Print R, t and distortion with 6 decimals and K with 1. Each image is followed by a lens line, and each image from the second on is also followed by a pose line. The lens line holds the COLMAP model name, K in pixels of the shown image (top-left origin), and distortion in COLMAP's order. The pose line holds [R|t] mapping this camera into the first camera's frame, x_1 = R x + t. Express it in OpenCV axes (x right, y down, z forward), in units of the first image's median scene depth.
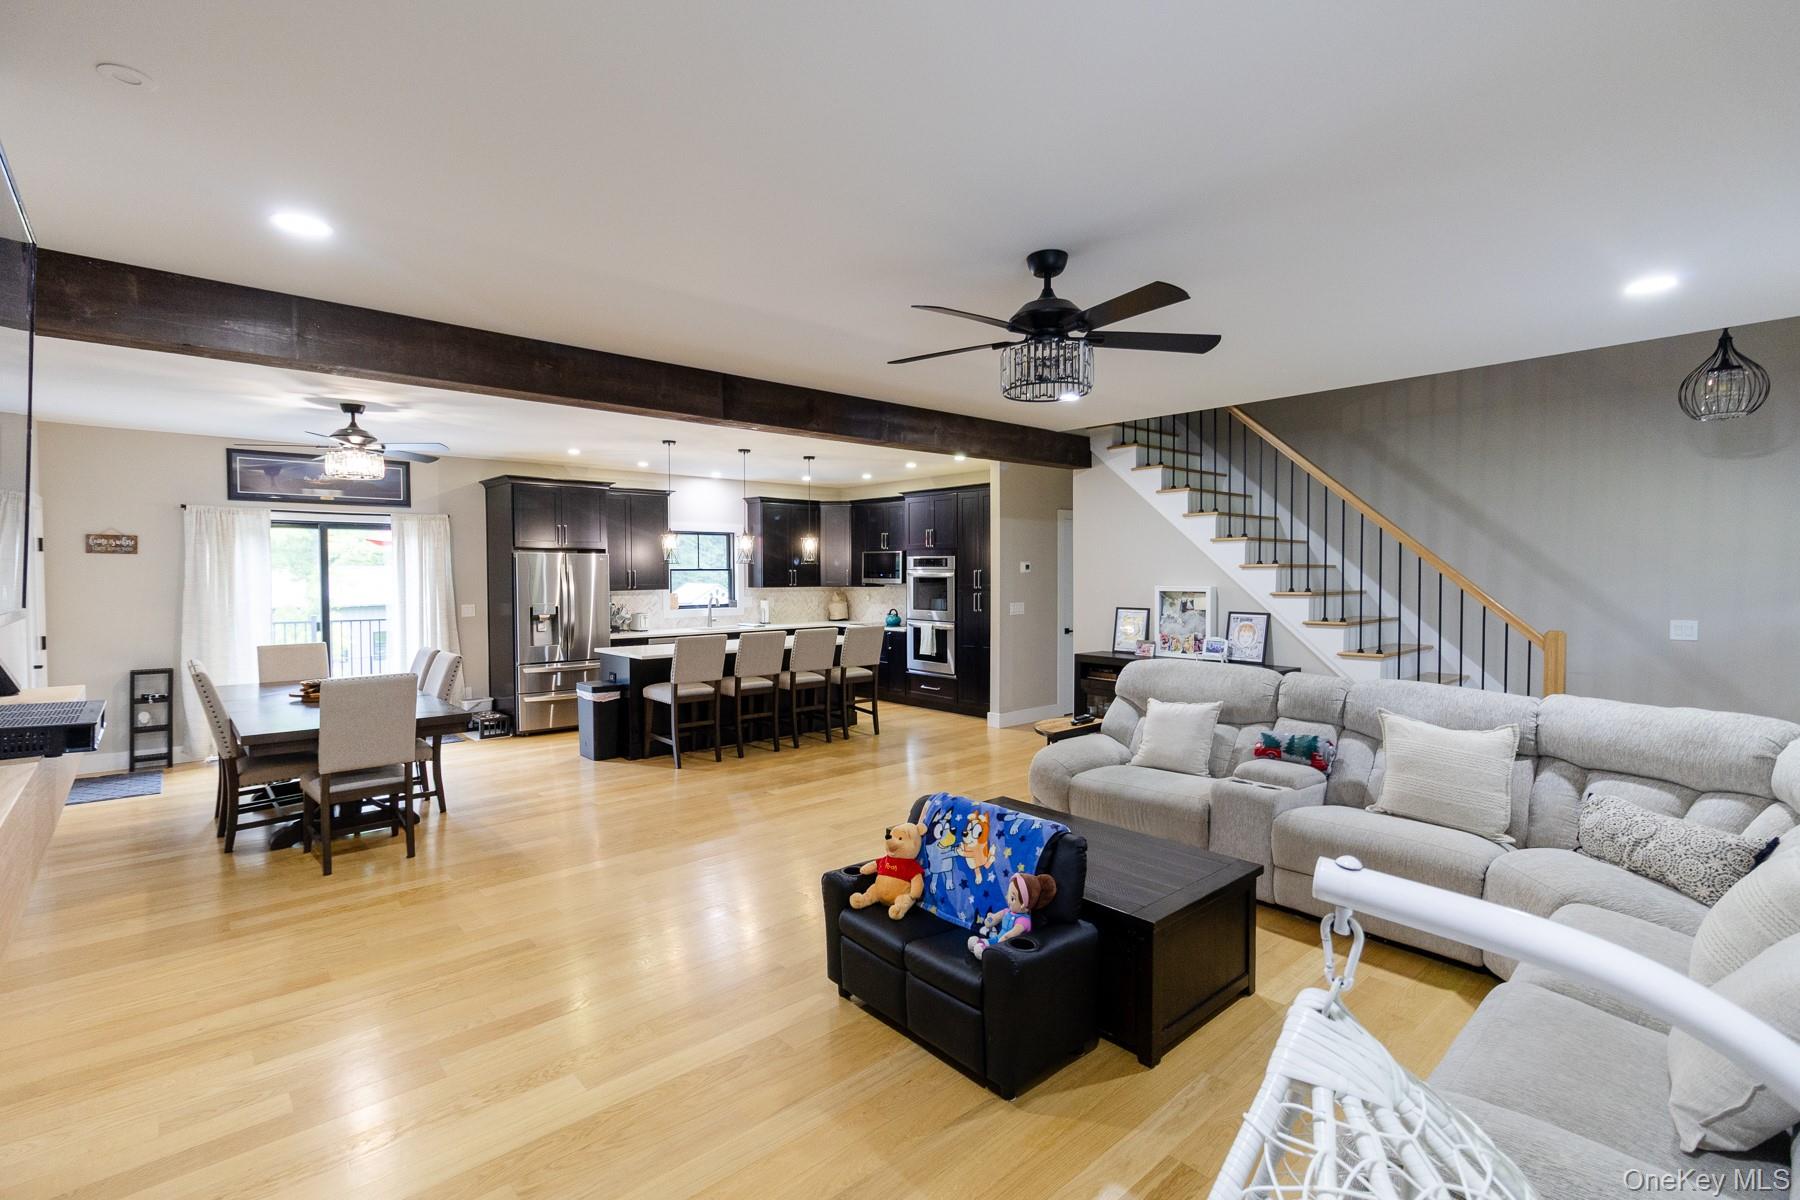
lens RADIAL K [[833.8, 0, 894.5], [0, 833.8, 581.6], [0, 0, 1]] dist [0.001527, 0.000479]
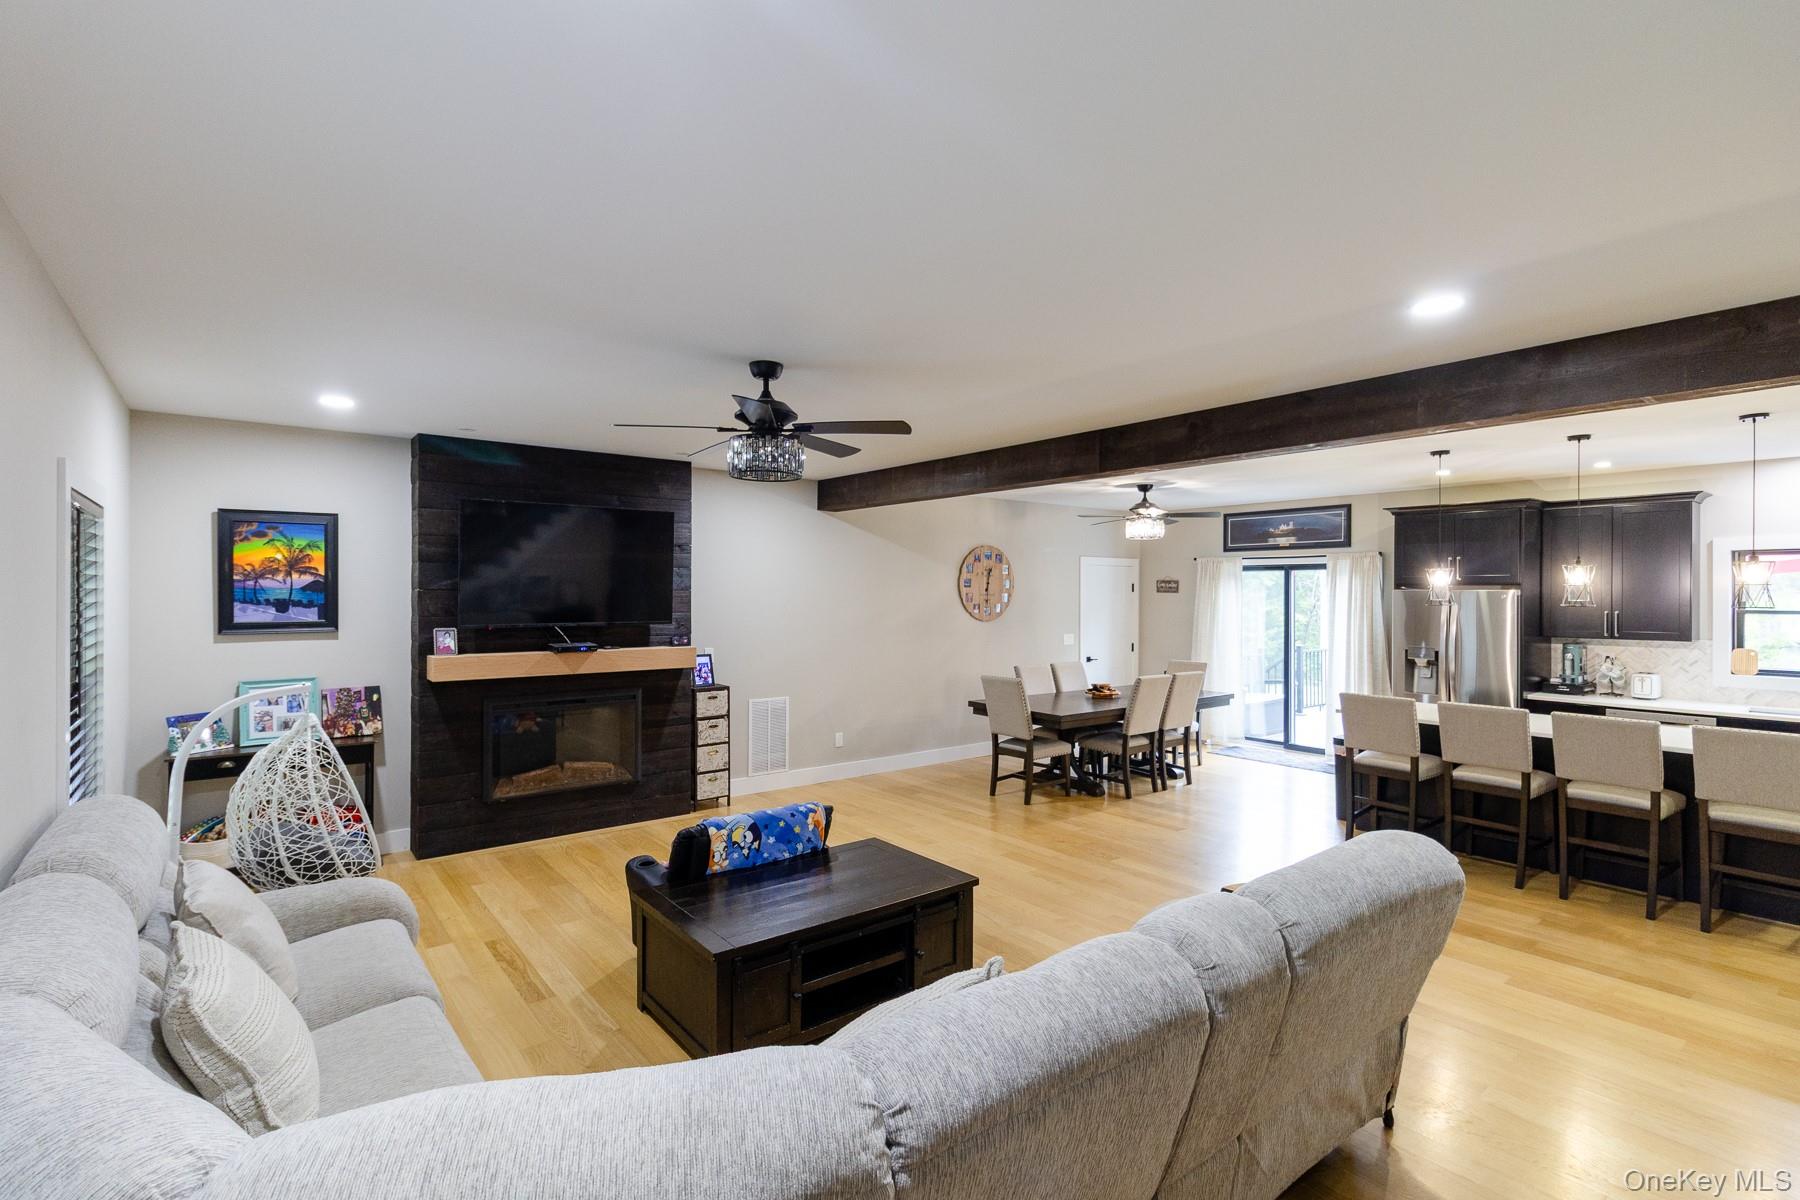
lens RADIAL K [[843.4, 0, 869.5], [0, 843.4, 589.6], [0, 0, 1]] dist [0.001466, 0.000148]
pose [[-0.093472, 0.002081, -0.995620, 0.575655], [-0.016363, 0.999860, 0.003626, -0.031389], [0.995487, 0.016631, -0.093425, 0.532745]]
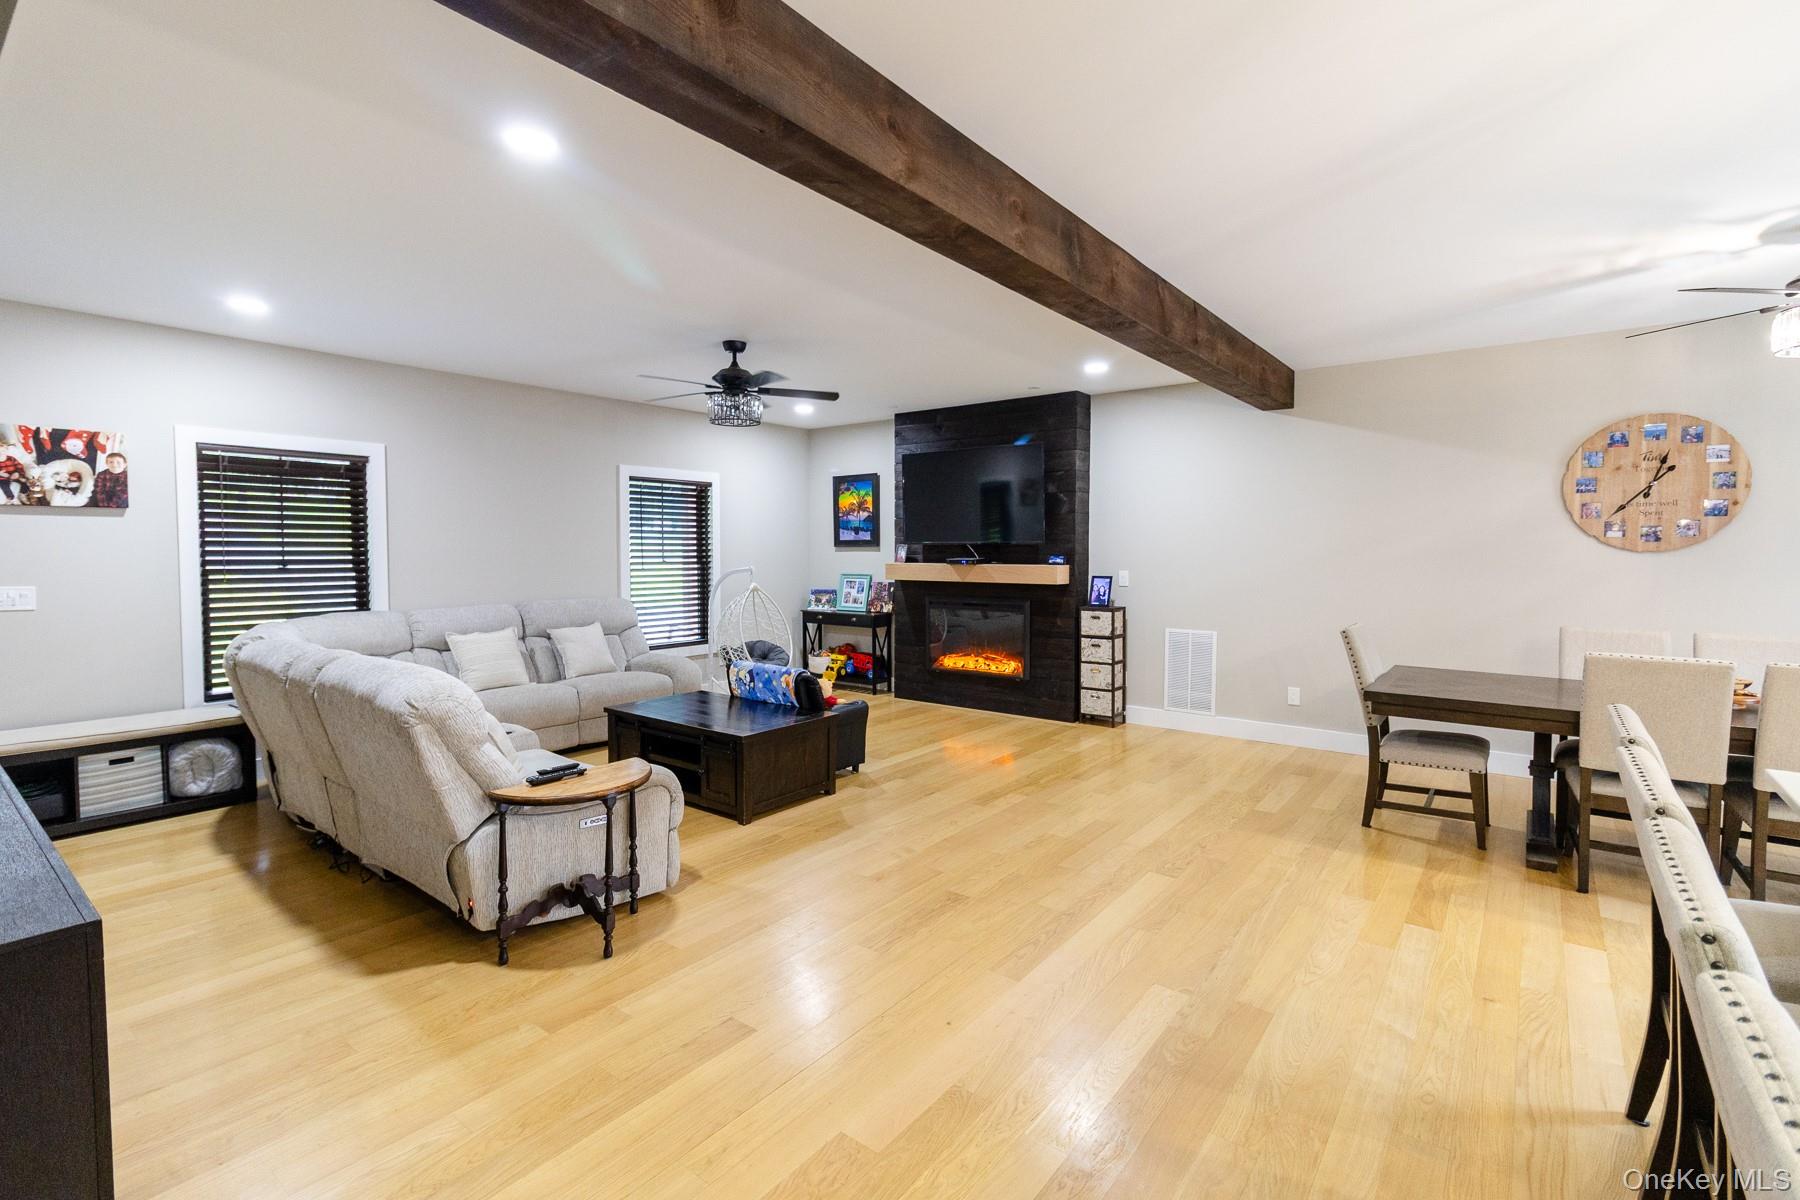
lens RADIAL K [[833.8, 0, 894.5], [0, 833.8, 581.6], [0, 0, 1]] dist [0.001527, 0.000479]
pose [[-0.989150, 0.012069, -0.146416, 0.049360], [0.004009, 0.998466, 0.055219, -0.000796], [0.146858, 0.054033, -0.987681, 1.145818]]
